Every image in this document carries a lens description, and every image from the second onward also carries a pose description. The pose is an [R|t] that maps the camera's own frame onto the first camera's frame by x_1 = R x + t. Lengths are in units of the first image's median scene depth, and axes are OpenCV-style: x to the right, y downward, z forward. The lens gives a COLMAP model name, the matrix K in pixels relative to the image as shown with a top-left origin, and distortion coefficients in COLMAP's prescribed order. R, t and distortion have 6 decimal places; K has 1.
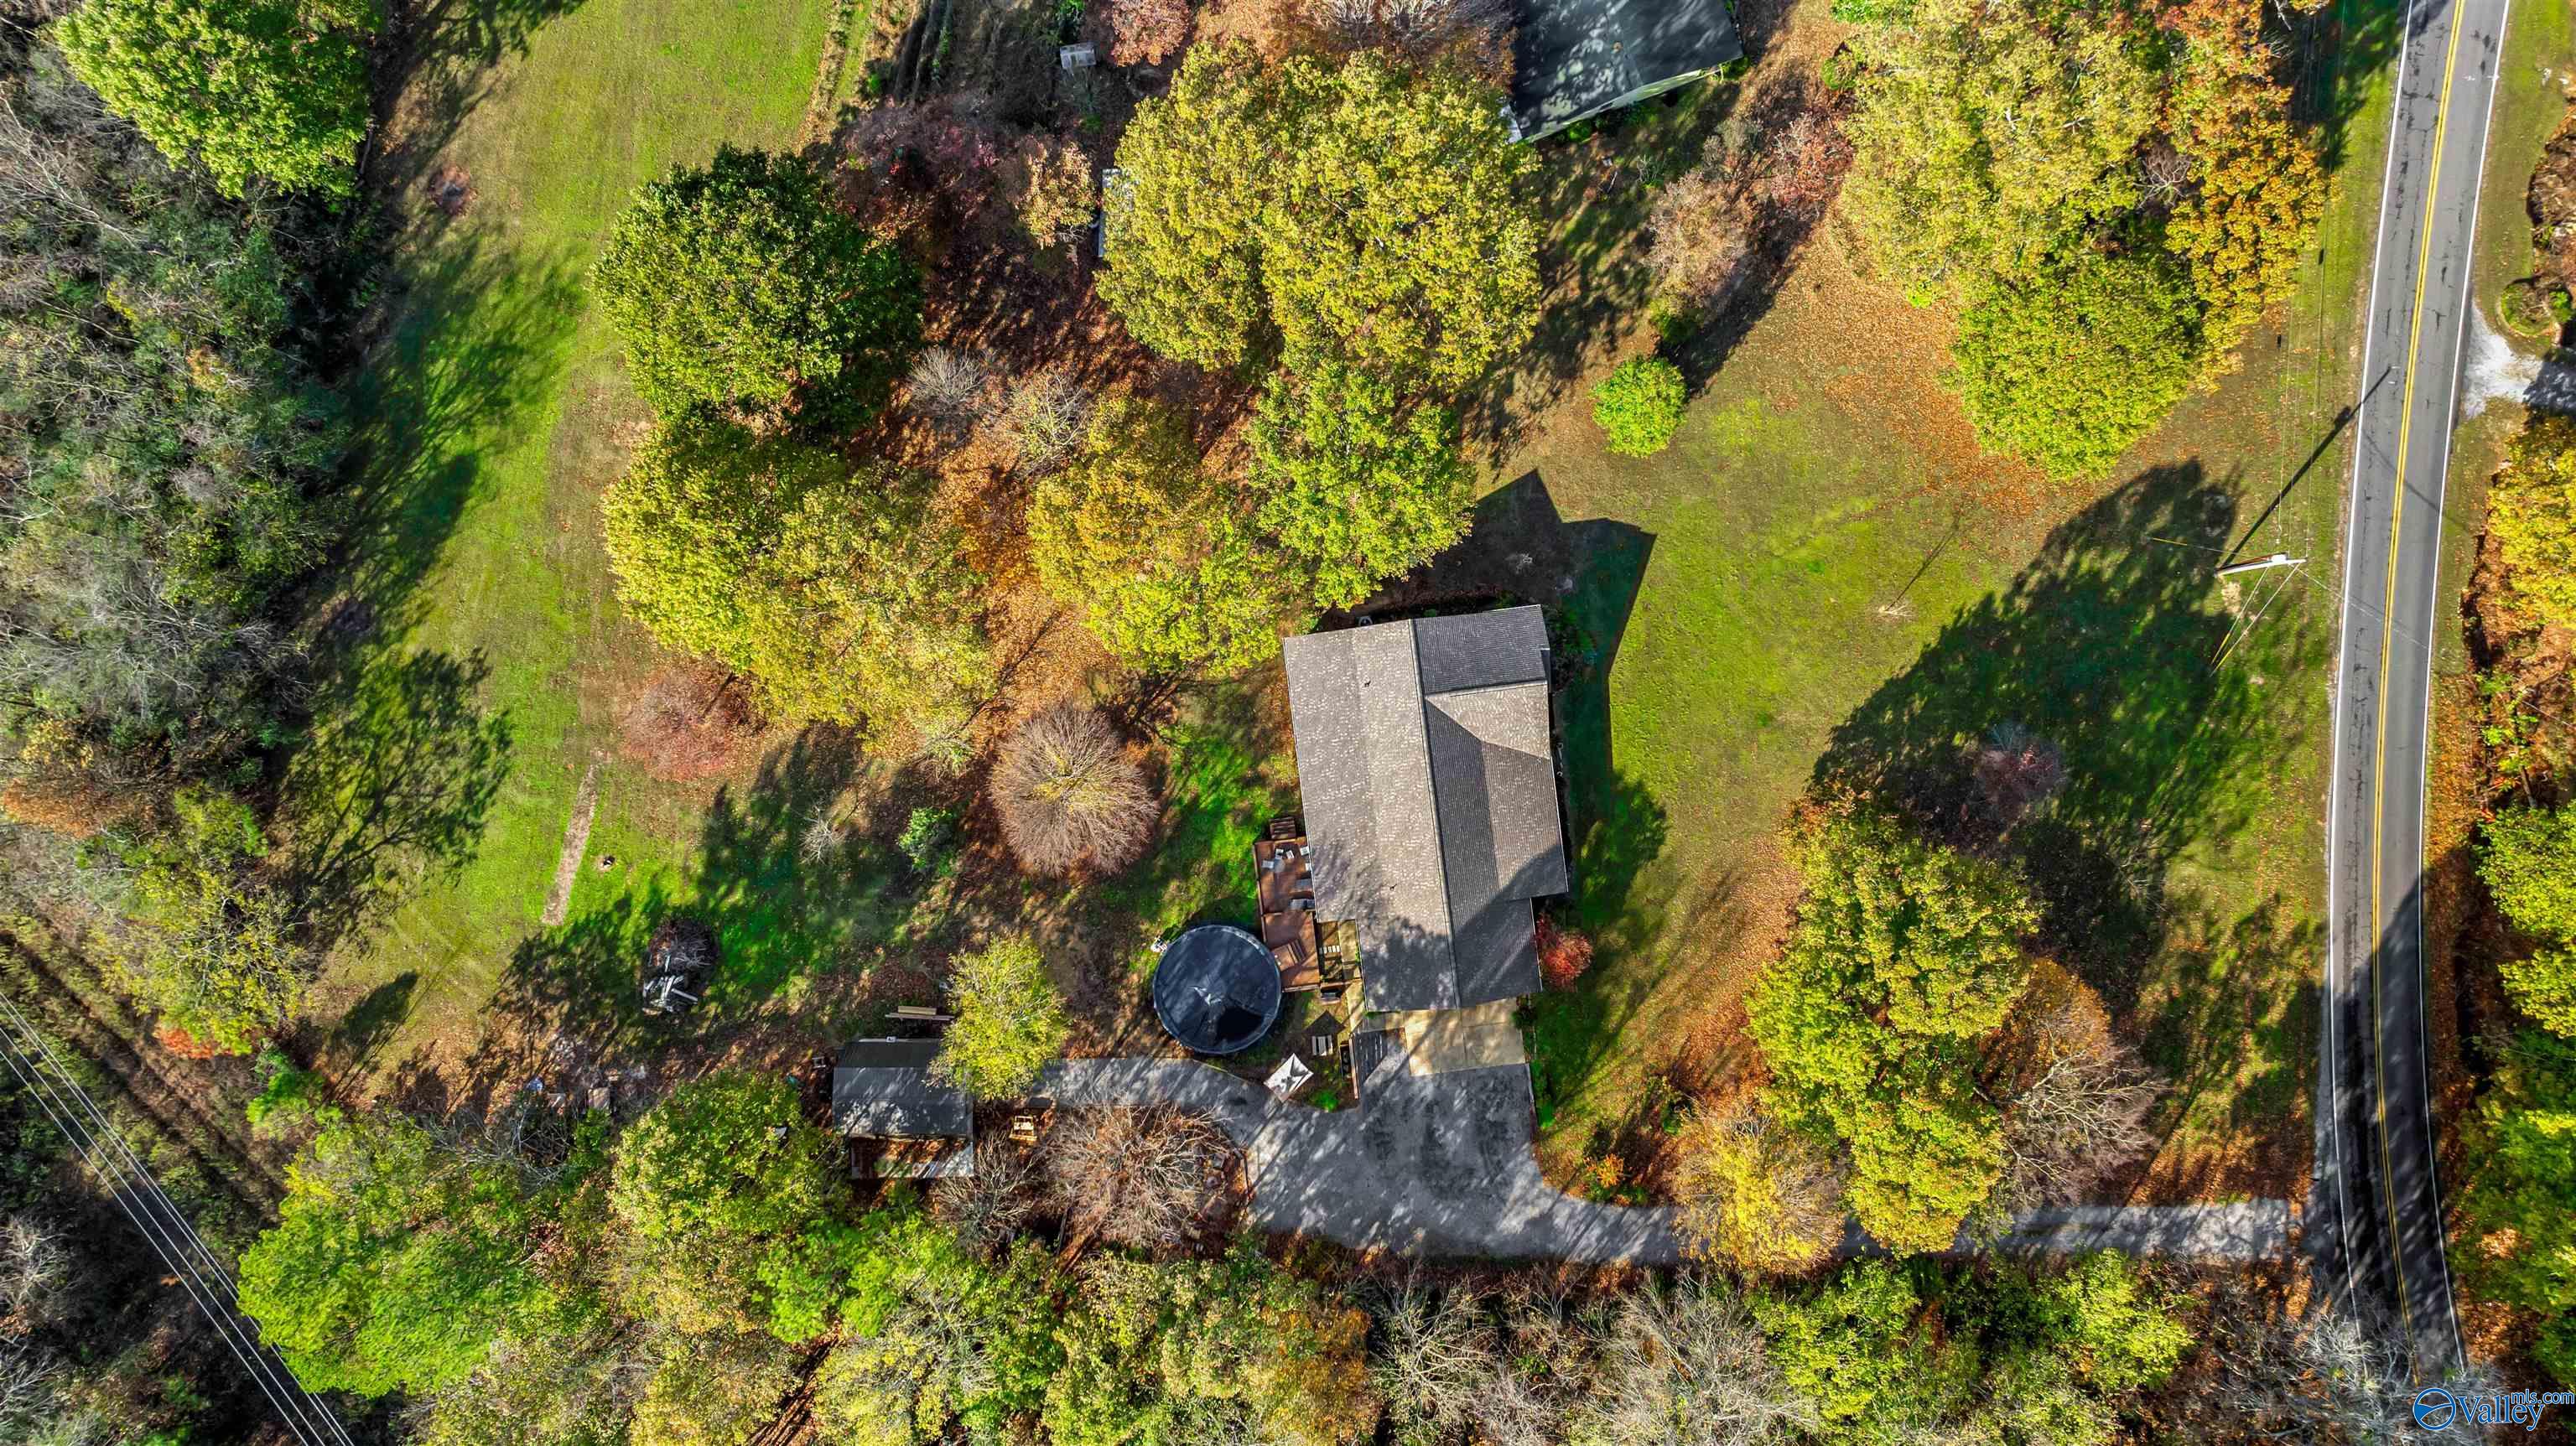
lens RADIAL K [[1775.0, 0, 1286.9], [0, 1775.0, 731.0], [0, 0, 1]] dist [-0.027791, 0.001638]
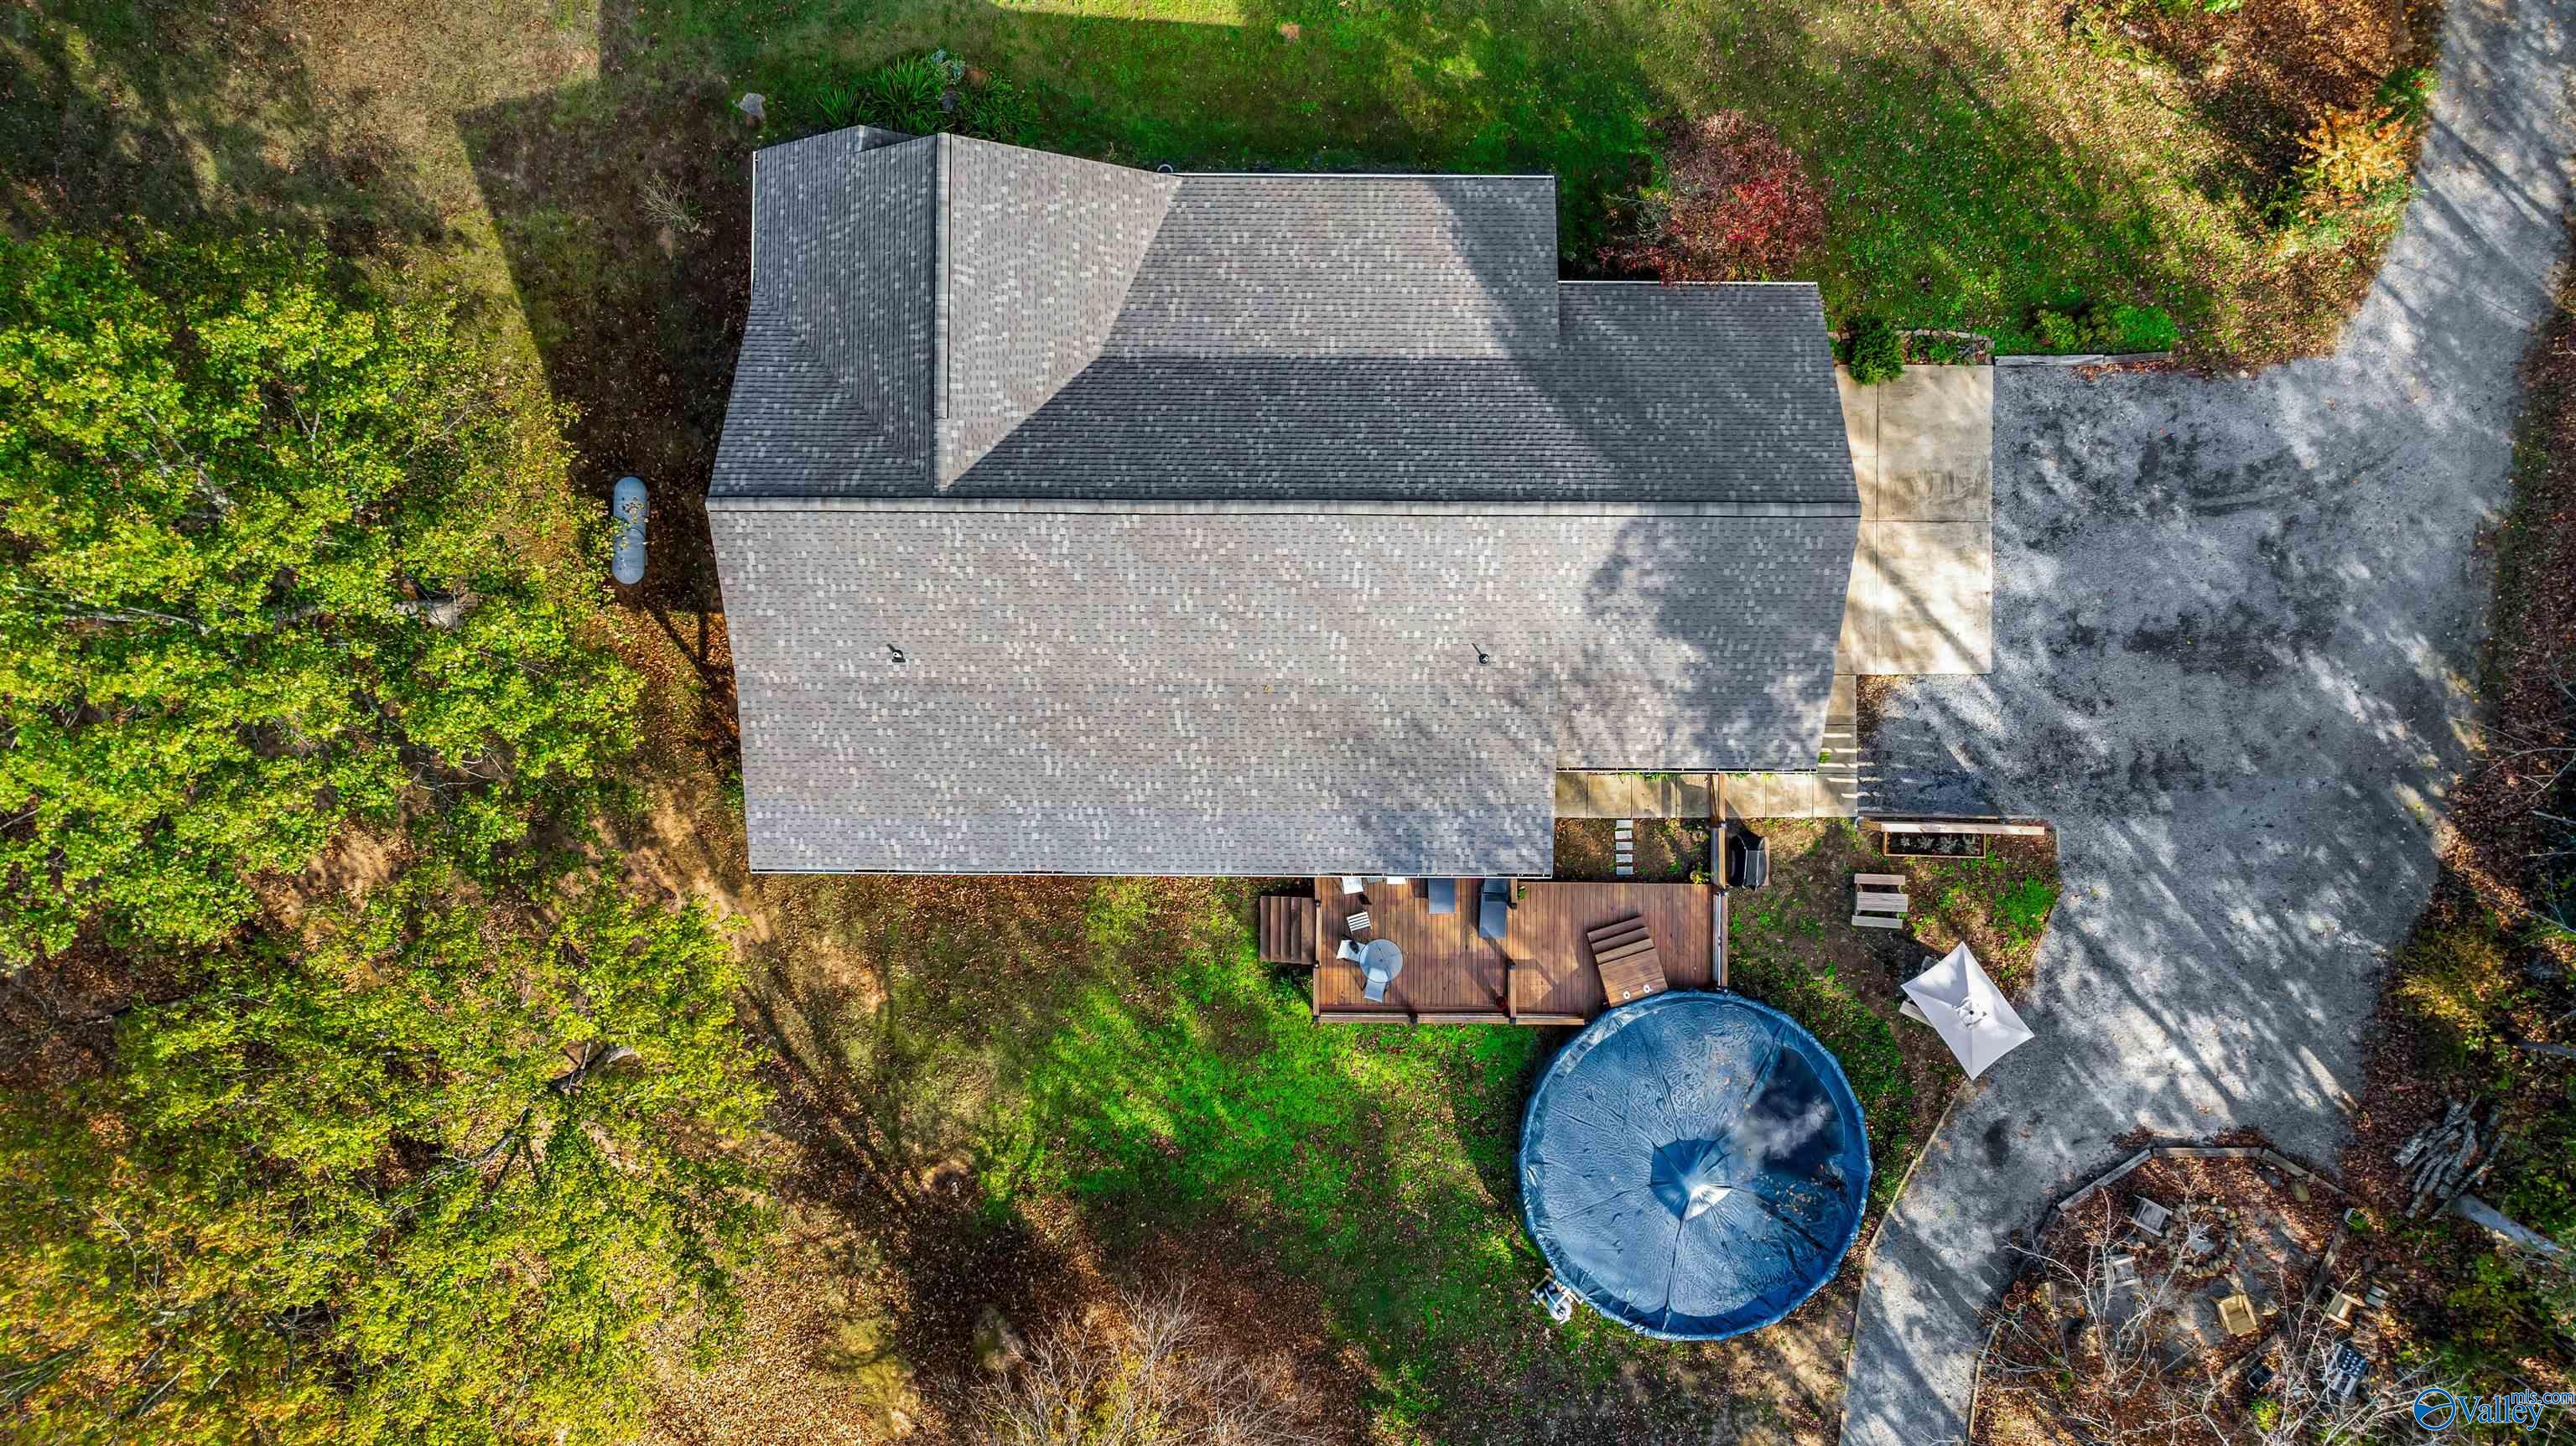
lens RADIAL K [[1775.0, 0, 1291.7], [0, 1775.0, 716.5], [0, 0, 1]] dist [-0.027791, 0.001638]
pose [[0.123975, -0.991862, 0.028970, 0.031911], [0.992055, 0.124523, 0.017930, 0.043716], [-0.021392, 0.026517, 0.999419, 0.625775]]
